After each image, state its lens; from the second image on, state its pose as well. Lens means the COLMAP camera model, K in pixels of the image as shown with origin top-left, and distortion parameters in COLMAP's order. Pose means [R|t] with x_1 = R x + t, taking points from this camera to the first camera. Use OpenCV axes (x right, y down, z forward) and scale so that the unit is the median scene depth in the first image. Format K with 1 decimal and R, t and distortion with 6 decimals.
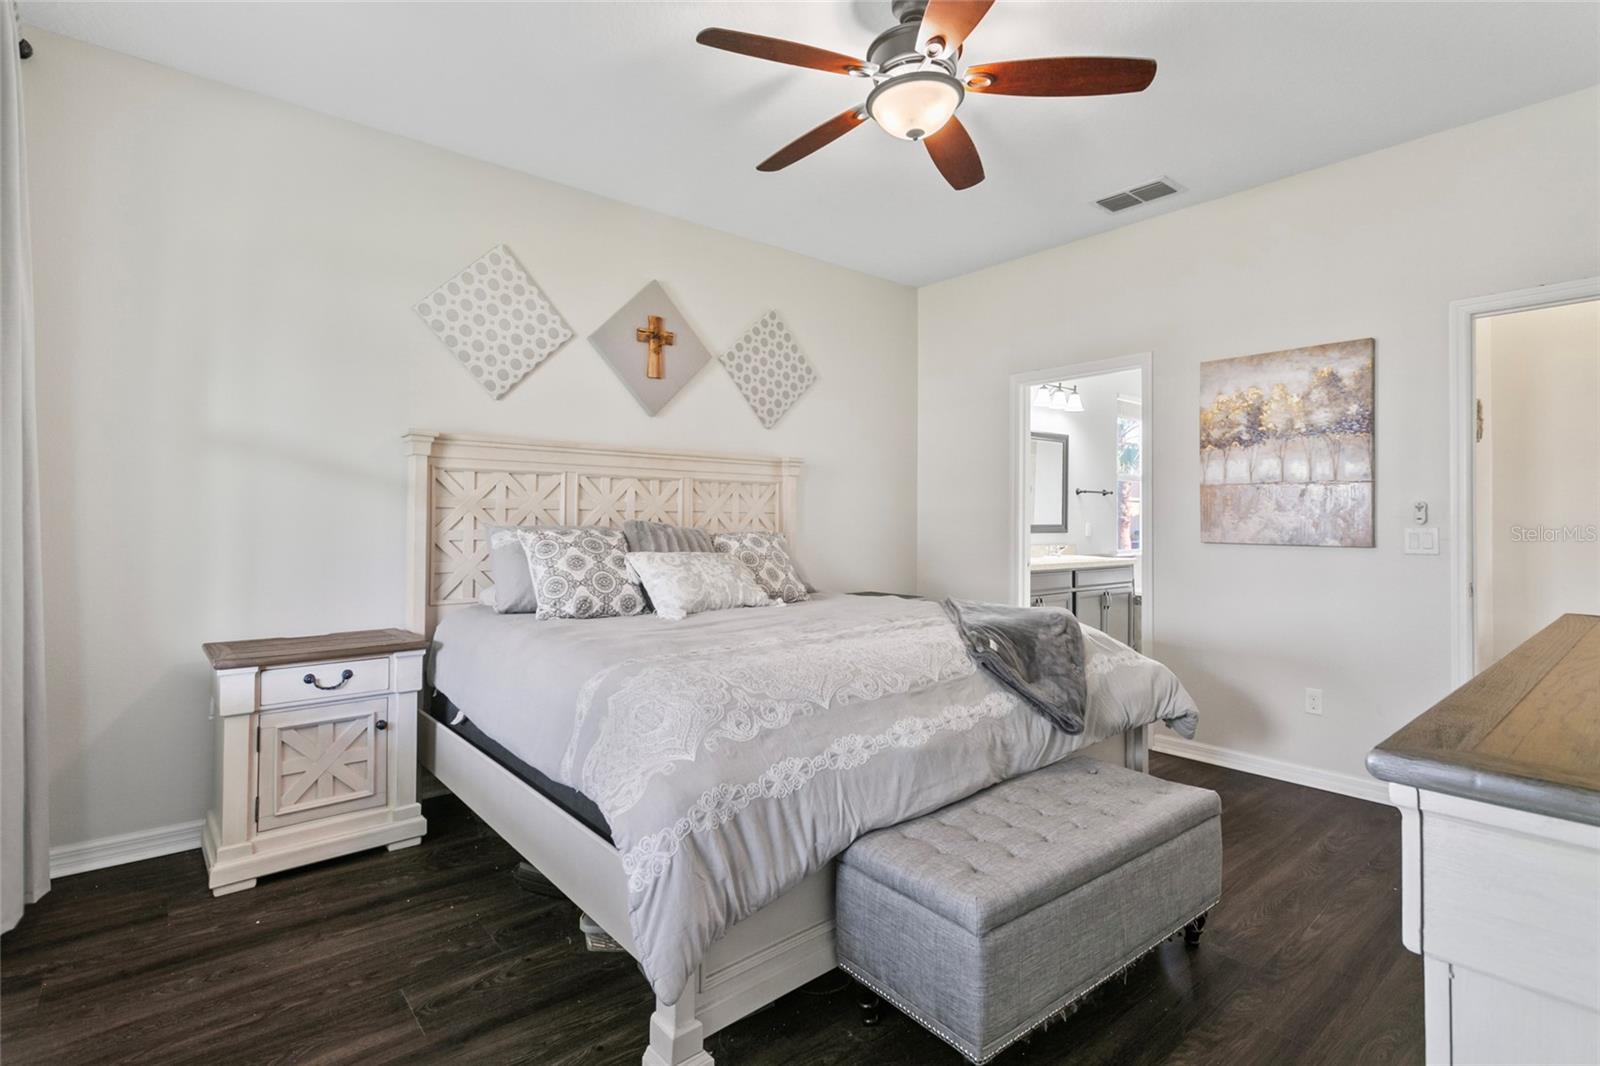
lens RADIAL K [[761.0, 0, 782.5], [0, 761.0, 511.9], [0, 0, 1]] dist [-0.002972, 0.004549]
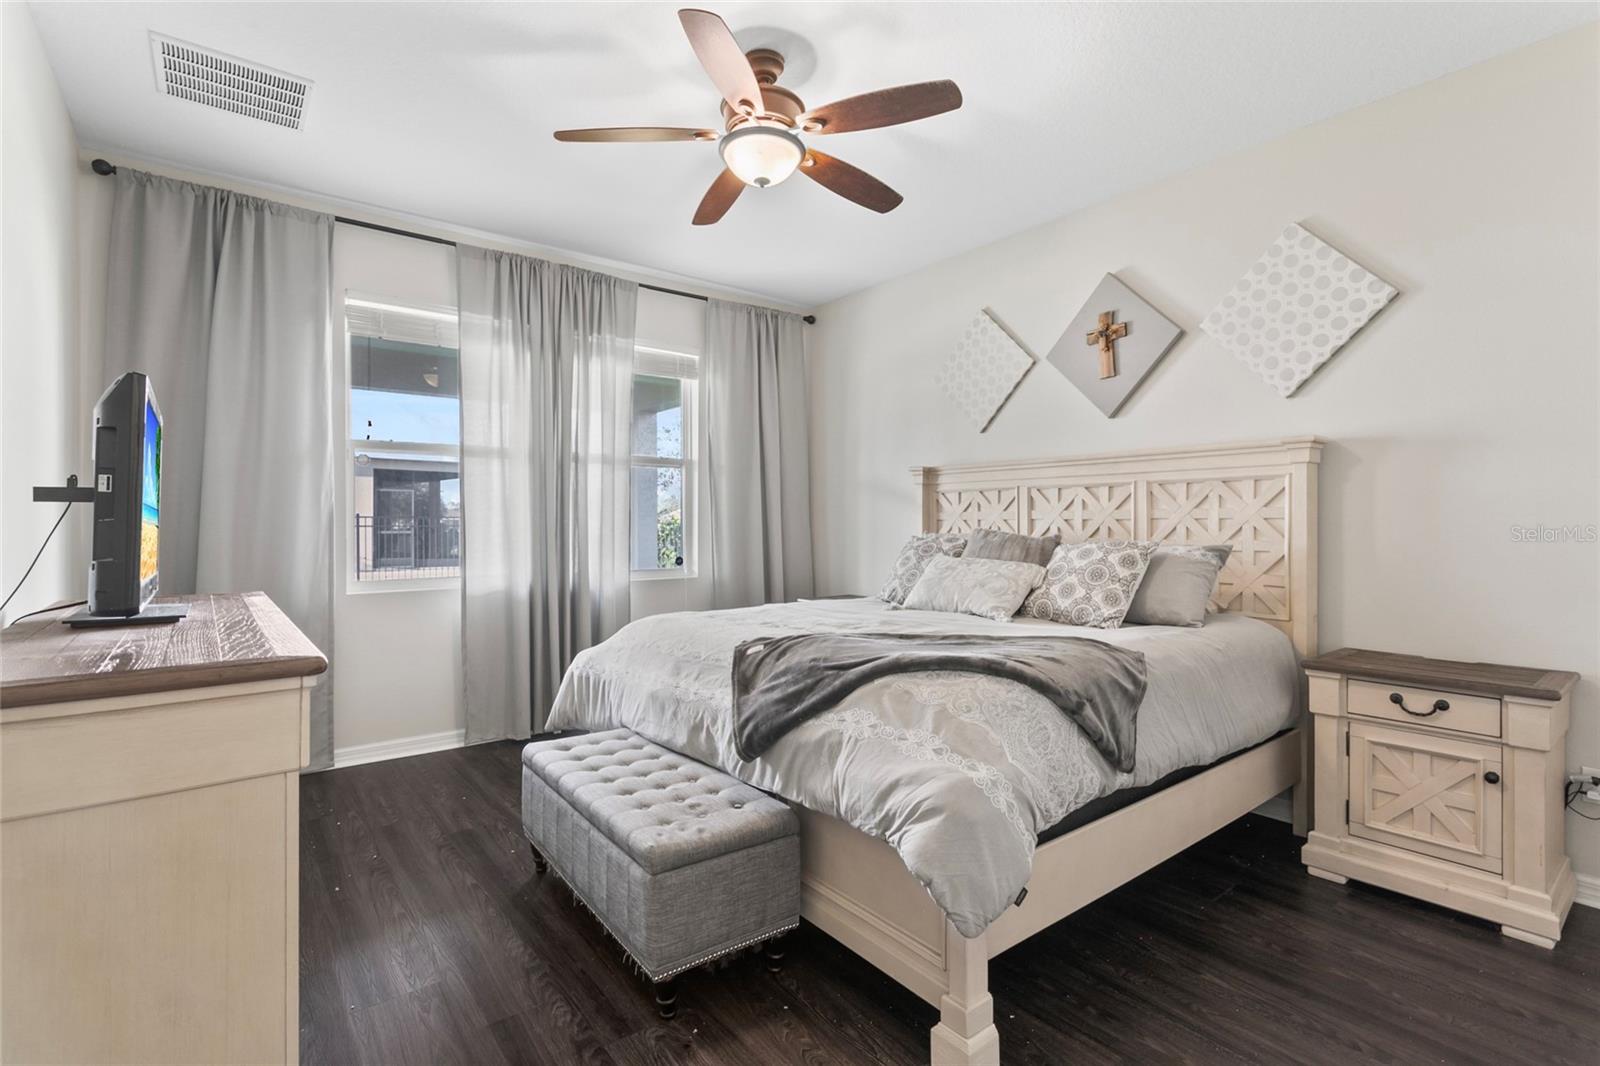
lens RADIAL K [[761.0, 0, 813.2], [0, 761.0, 531.3], [0, 0, 1]] dist [-0.002972, 0.004549]
pose [[-0.031553, 0.003791, -0.999495, 0.769290], [0.005352, 0.999979, 0.003624, 0.007192], [0.999488, -0.005235, -0.031572, 0.659312]]
